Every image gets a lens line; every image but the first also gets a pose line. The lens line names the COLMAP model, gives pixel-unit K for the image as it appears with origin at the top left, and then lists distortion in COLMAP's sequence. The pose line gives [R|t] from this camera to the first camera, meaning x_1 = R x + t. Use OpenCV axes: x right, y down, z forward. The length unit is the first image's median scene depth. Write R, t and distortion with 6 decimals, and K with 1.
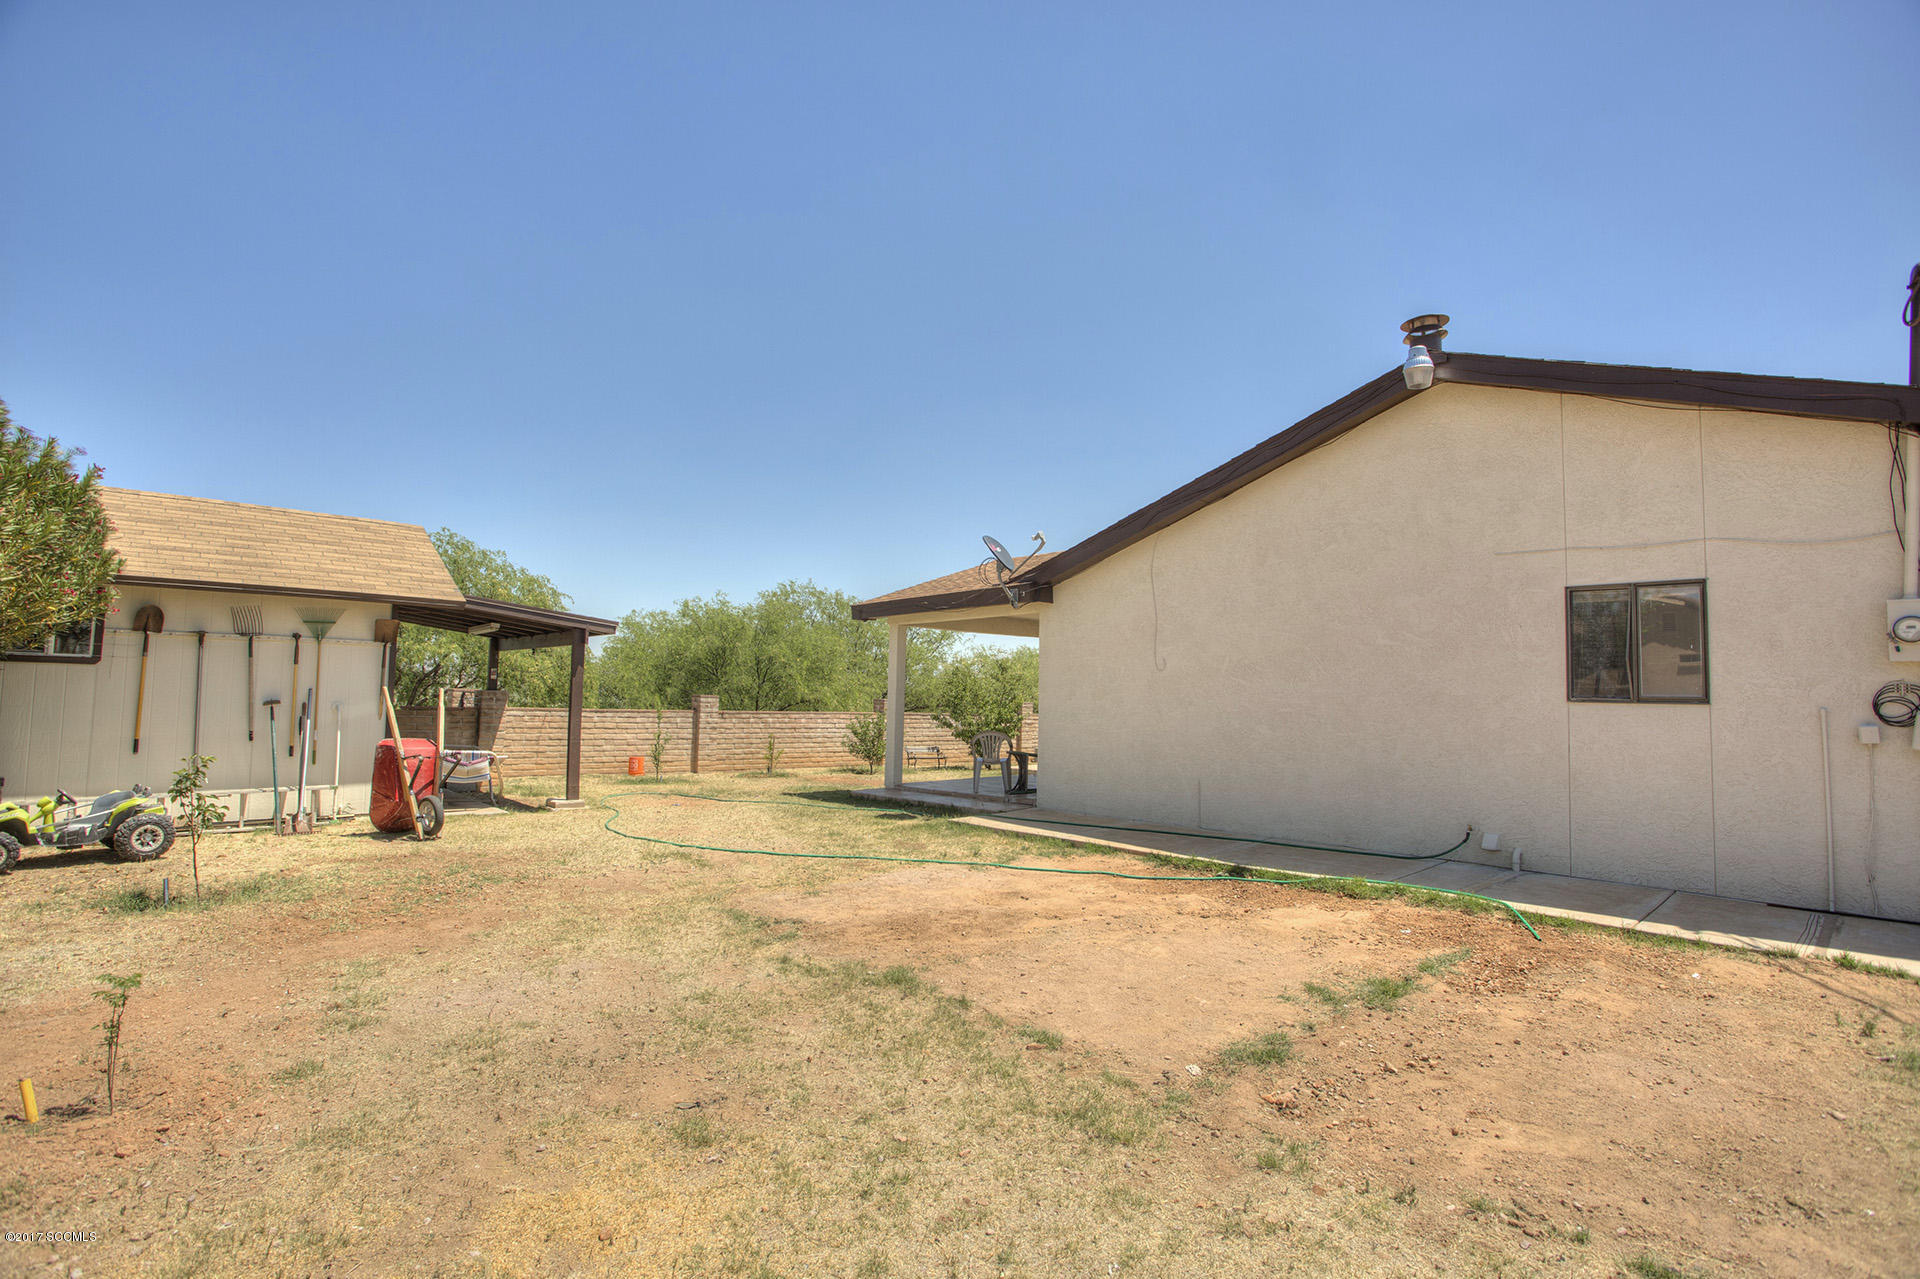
lens RADIAL K [[922.6, 0, 957.2], [0, 922.6, 641.9], [0, 0, 1]] dist [-0.030377, 0.003624]
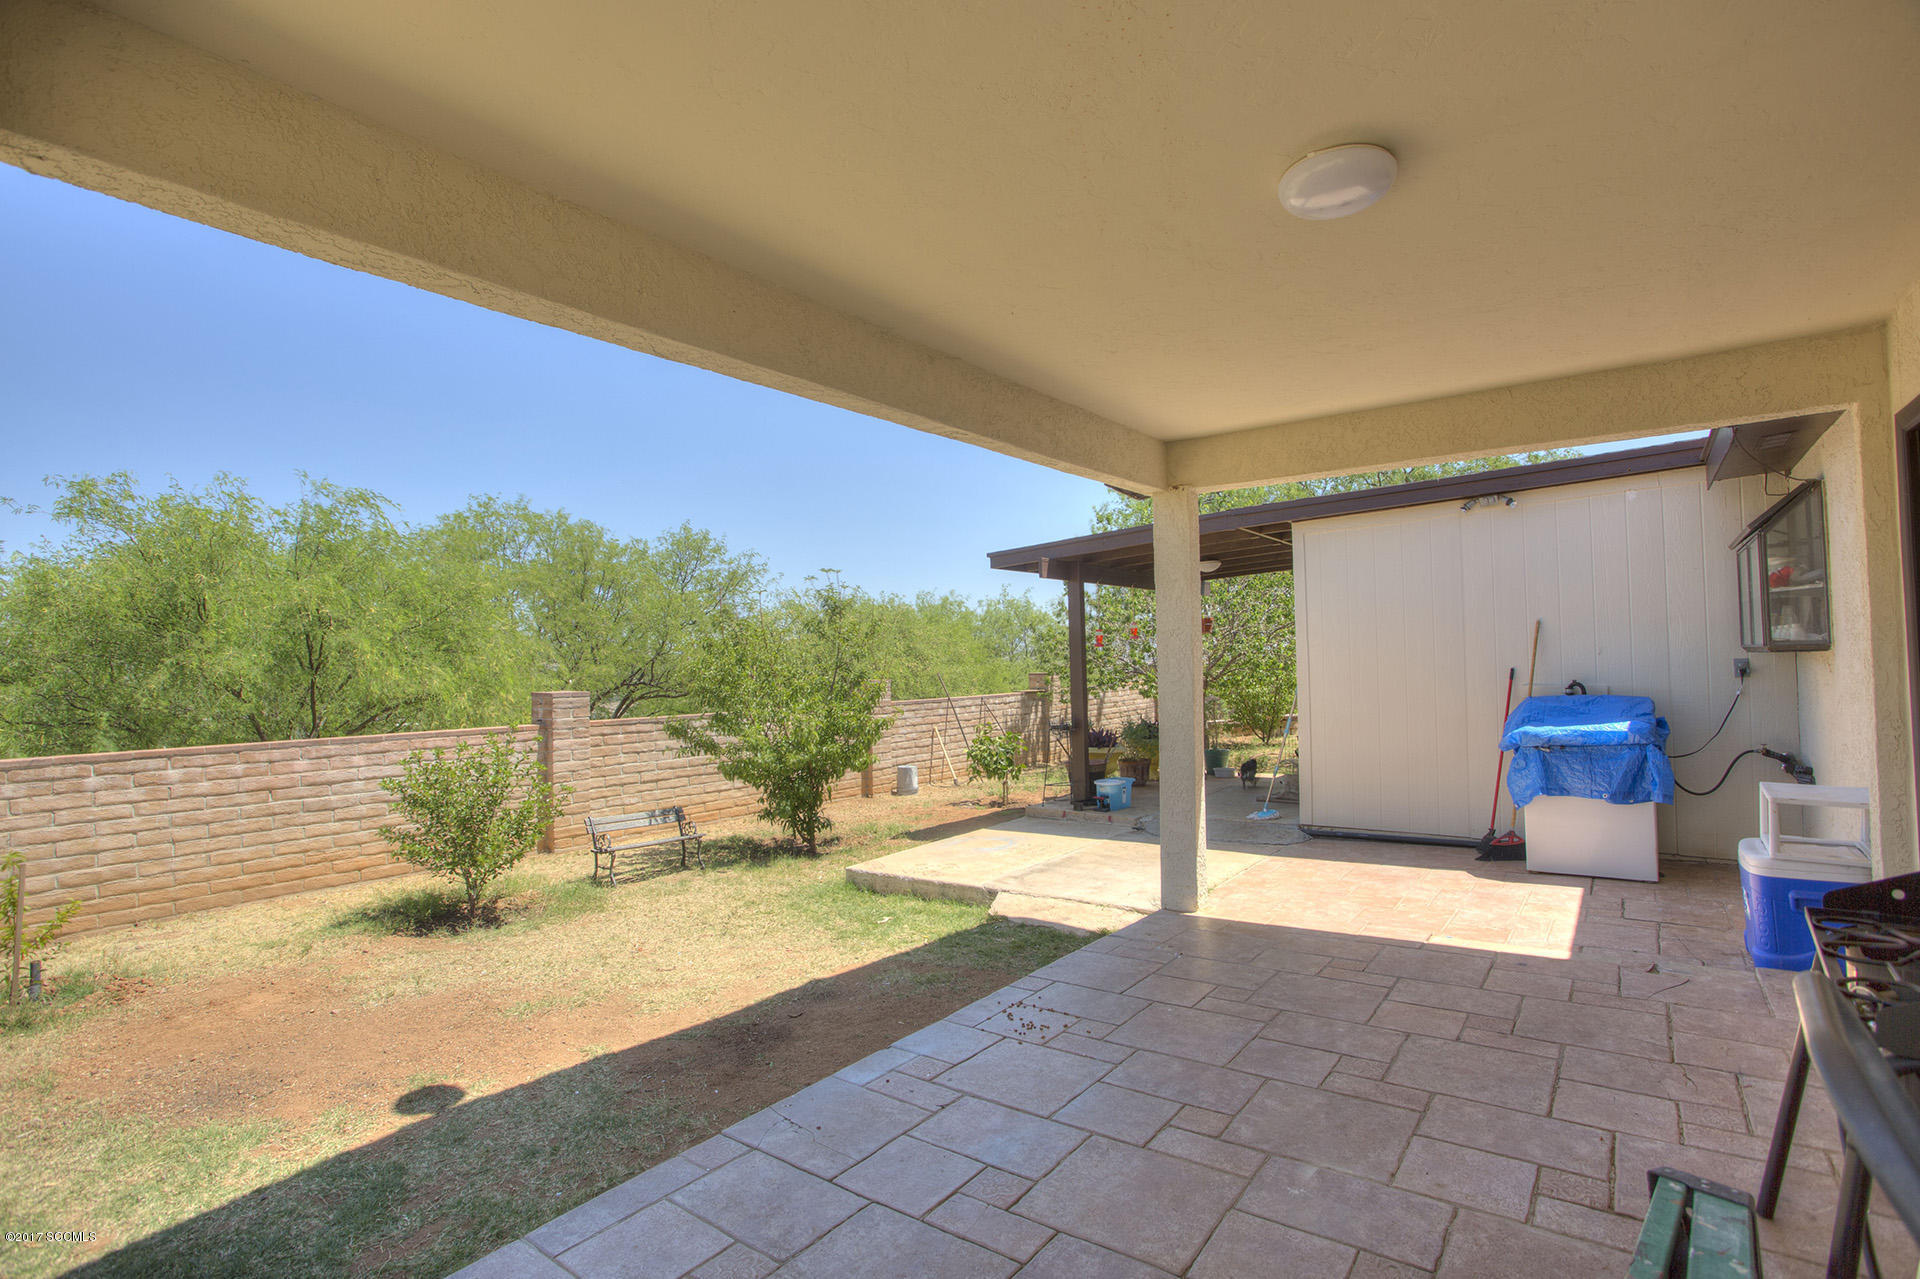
lens RADIAL K [[922.6, 0, 959.2], [0, 922.6, 641.1], [0, 0, 1]] dist [-0.030377, 0.003624]
pose [[0.983854, -0.038691, 0.174742, 0.029728], [0.033104, 0.998847, 0.034776, 0.030108], [-0.175886, -0.028430, 0.984000, 0.544694]]
